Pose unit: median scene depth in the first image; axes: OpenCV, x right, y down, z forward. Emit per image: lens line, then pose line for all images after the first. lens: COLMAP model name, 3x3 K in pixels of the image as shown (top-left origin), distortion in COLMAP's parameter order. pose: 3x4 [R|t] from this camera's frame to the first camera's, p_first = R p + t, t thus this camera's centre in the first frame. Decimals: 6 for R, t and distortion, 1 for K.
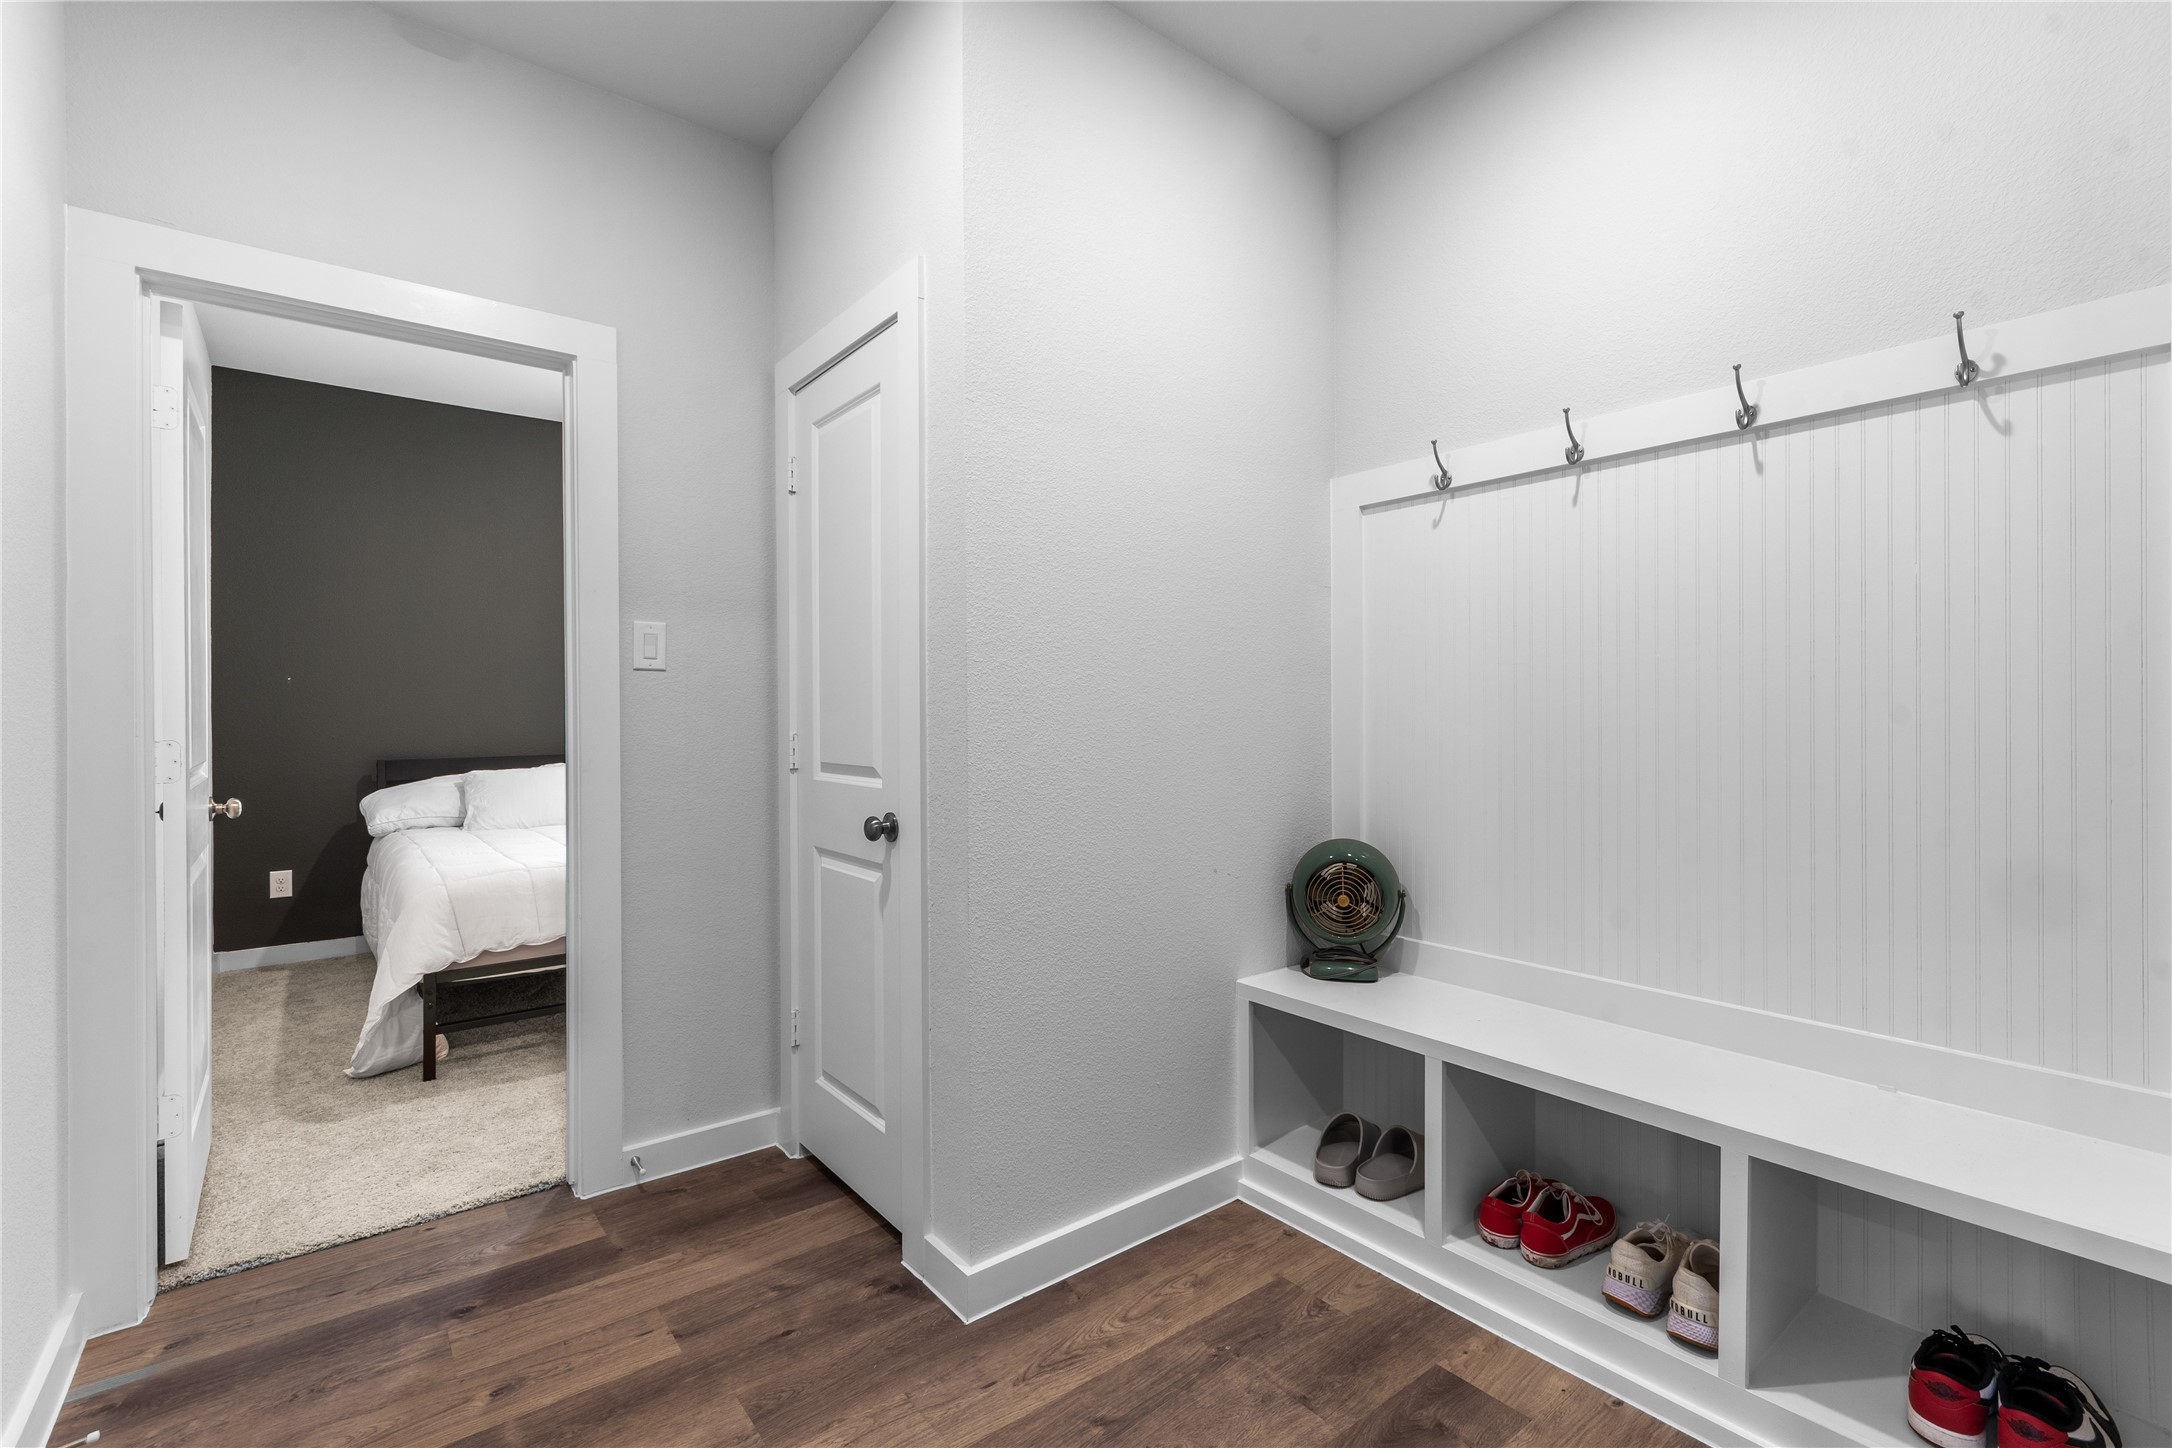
lens RADIAL K [[960.4, 0, 1091.0], [0, 960.4, 719.1], [0, 0, 1]] dist [-0.000129, 0.000097]
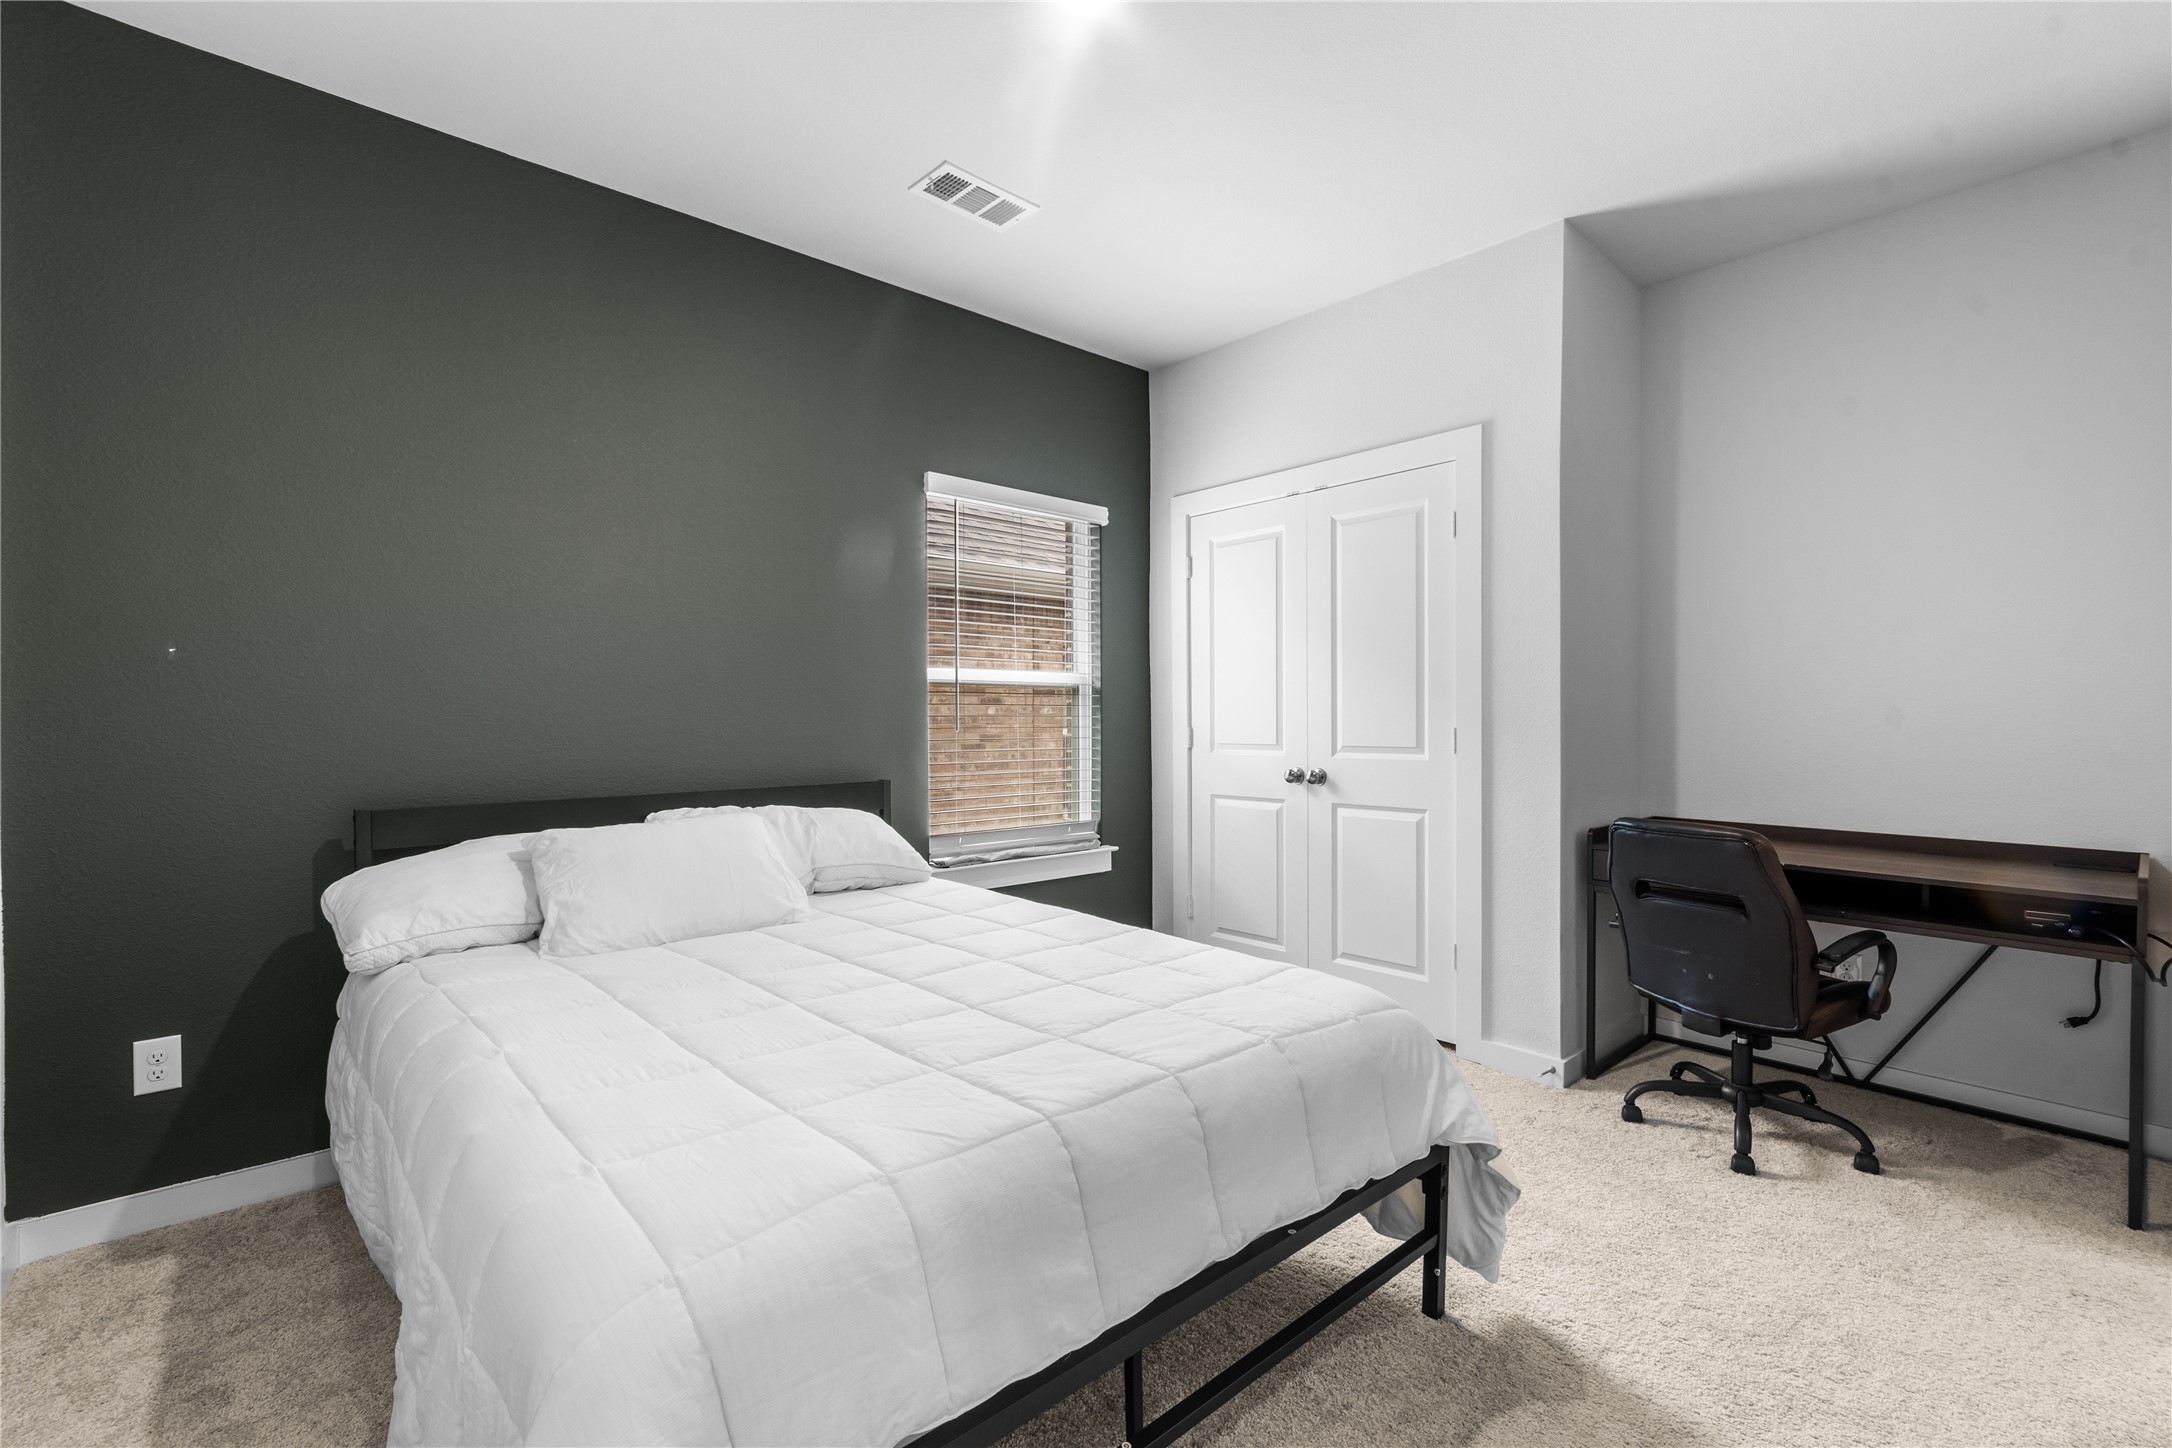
lens RADIAL K [[945.9, 0, 1092.6], [0, 945.9, 732.9], [0, 0, 1]] dist [0.001576, -0.000535]
pose [[0.998465, -0.002788, 0.055321, -0.388710], [0.002244, 0.999948, 0.009904, -0.002762], [-0.055346, -0.009765, 0.998419, 0.487563]]
